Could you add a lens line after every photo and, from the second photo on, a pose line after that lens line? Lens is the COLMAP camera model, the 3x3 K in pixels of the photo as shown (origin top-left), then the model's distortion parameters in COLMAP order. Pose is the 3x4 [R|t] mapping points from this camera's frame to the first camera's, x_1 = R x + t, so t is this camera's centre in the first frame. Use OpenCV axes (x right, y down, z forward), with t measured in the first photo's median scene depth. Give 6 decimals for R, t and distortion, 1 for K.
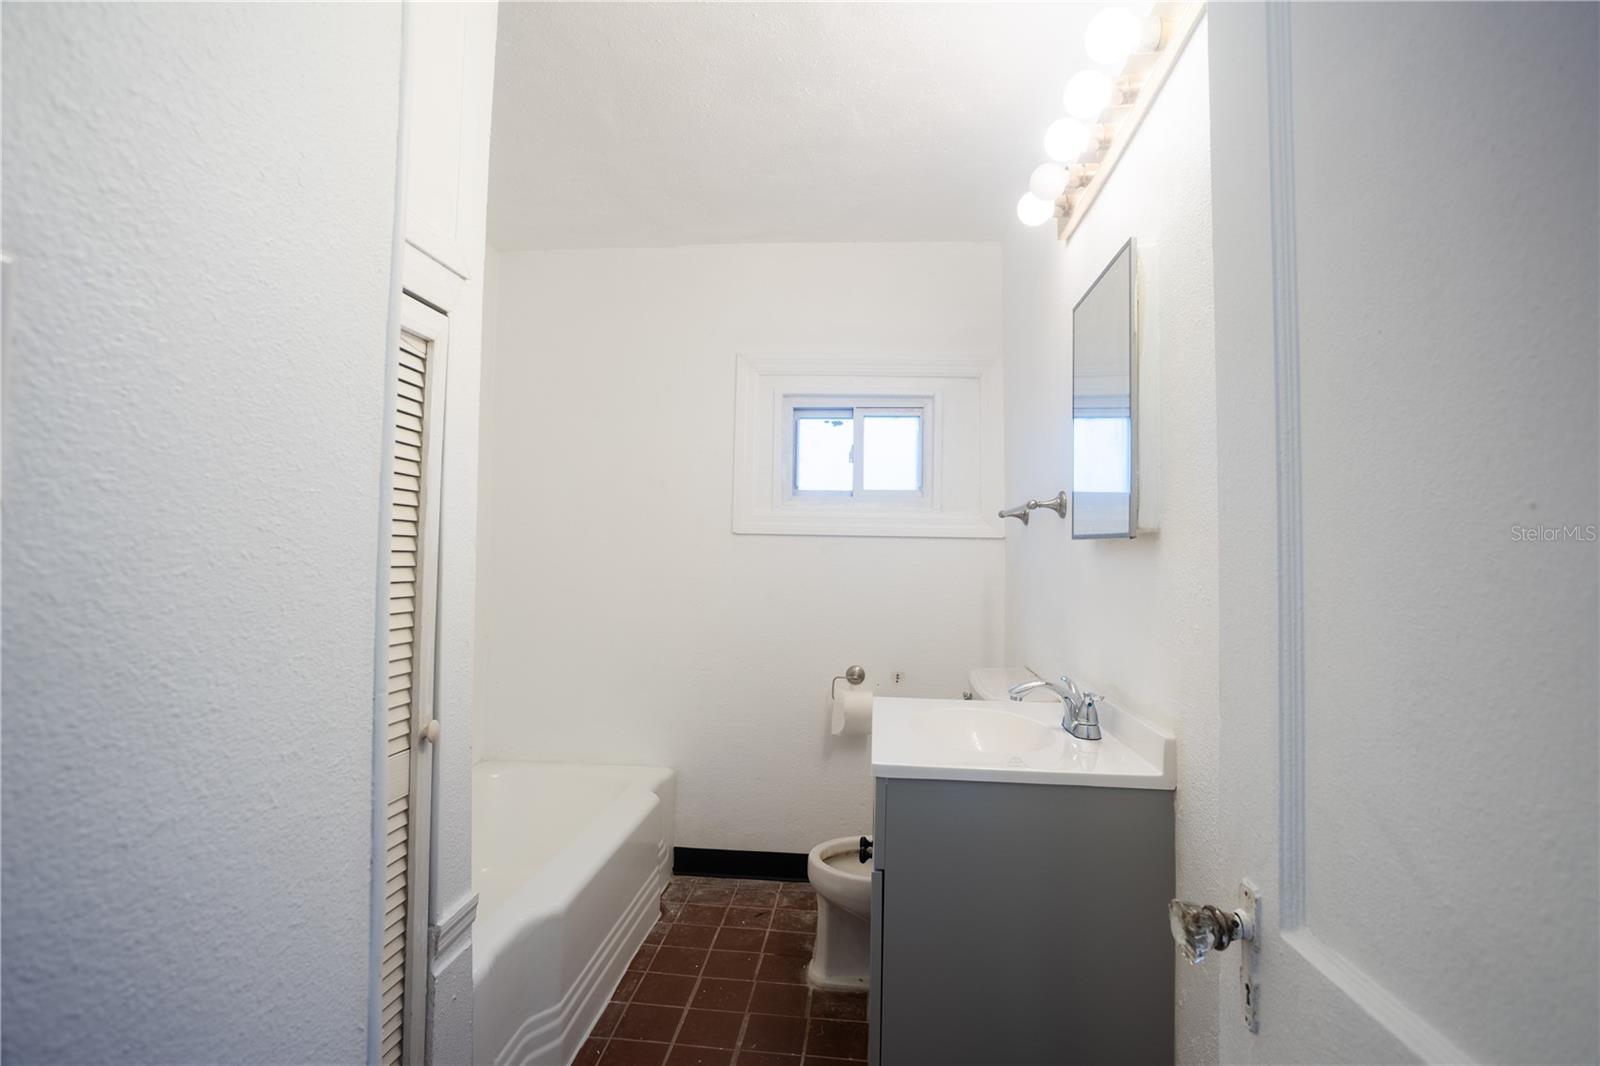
lens RADIAL K [[769.9, 0, 805.4], [0, 769.9, 533.5], [0, 0, 1]] dist [-0.053649, 0.021454]
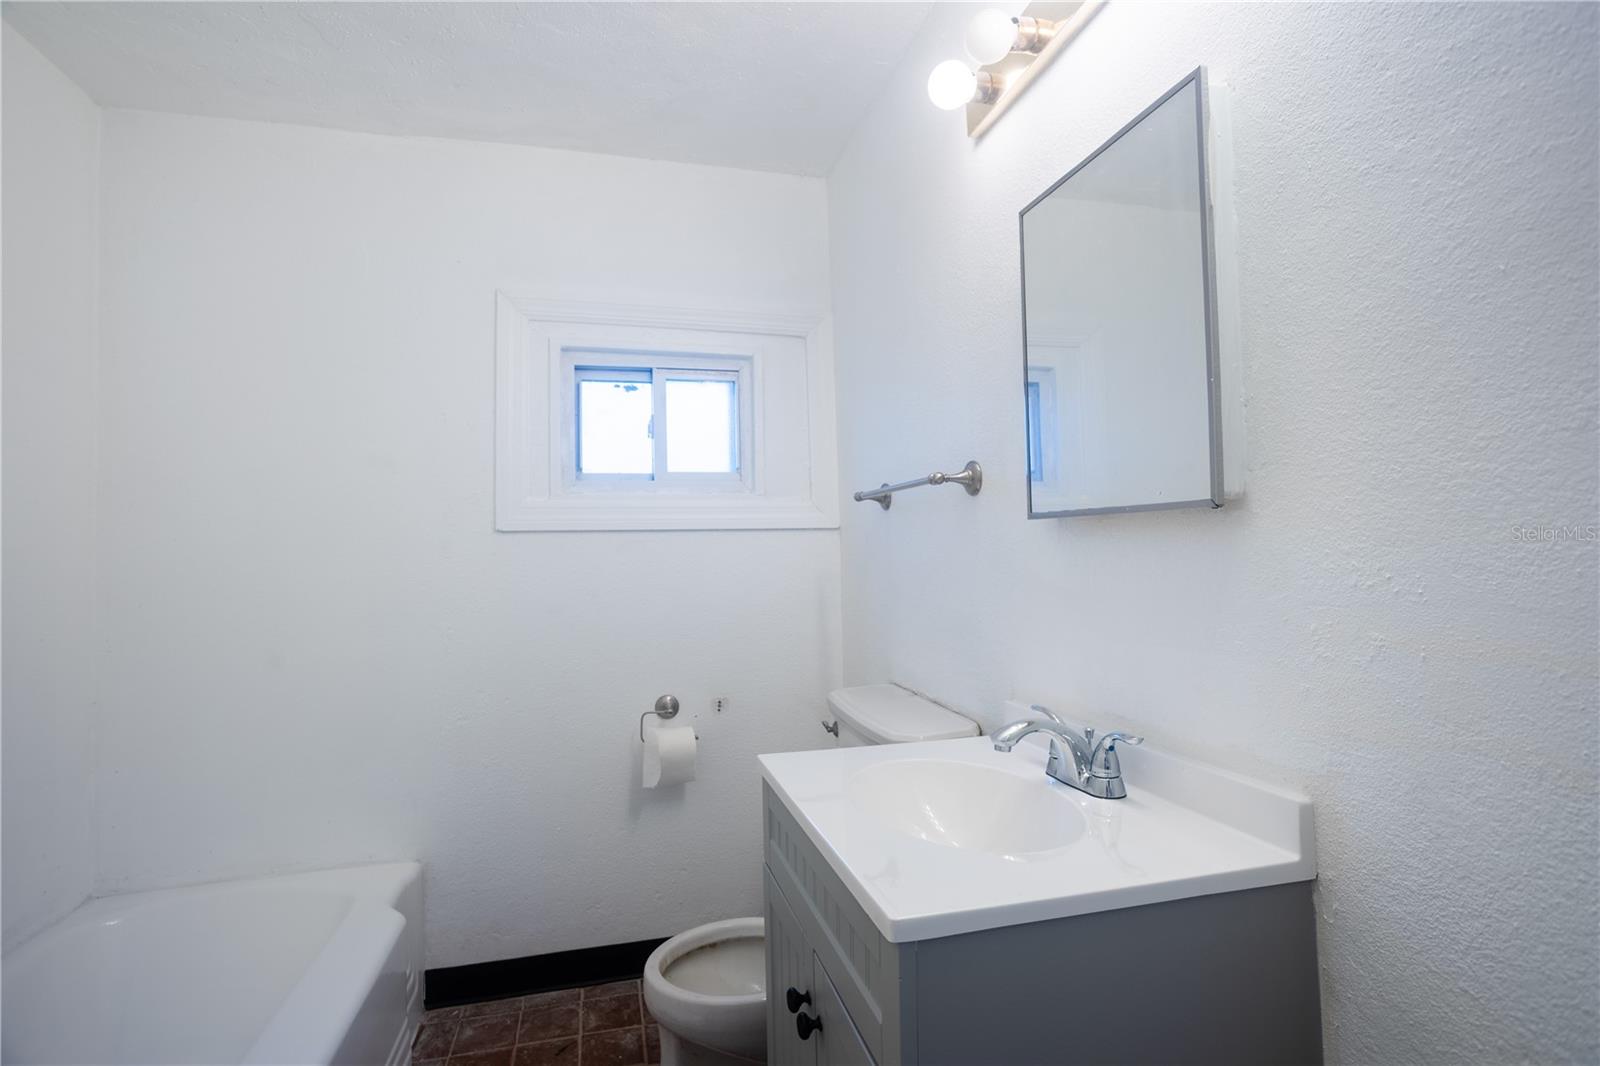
lens RADIAL K [[769.9, 0, 793.5], [0, 769.9, 529.2], [0, 0, 1]] dist [-0.053649, 0.021454]
pose [[0.944780, -0.026453, 0.326637, -0.064561], [0.028414, 0.999595, -0.001234, 0.006869], [-0.326472, 0.010447, 0.945149, 0.214013]]
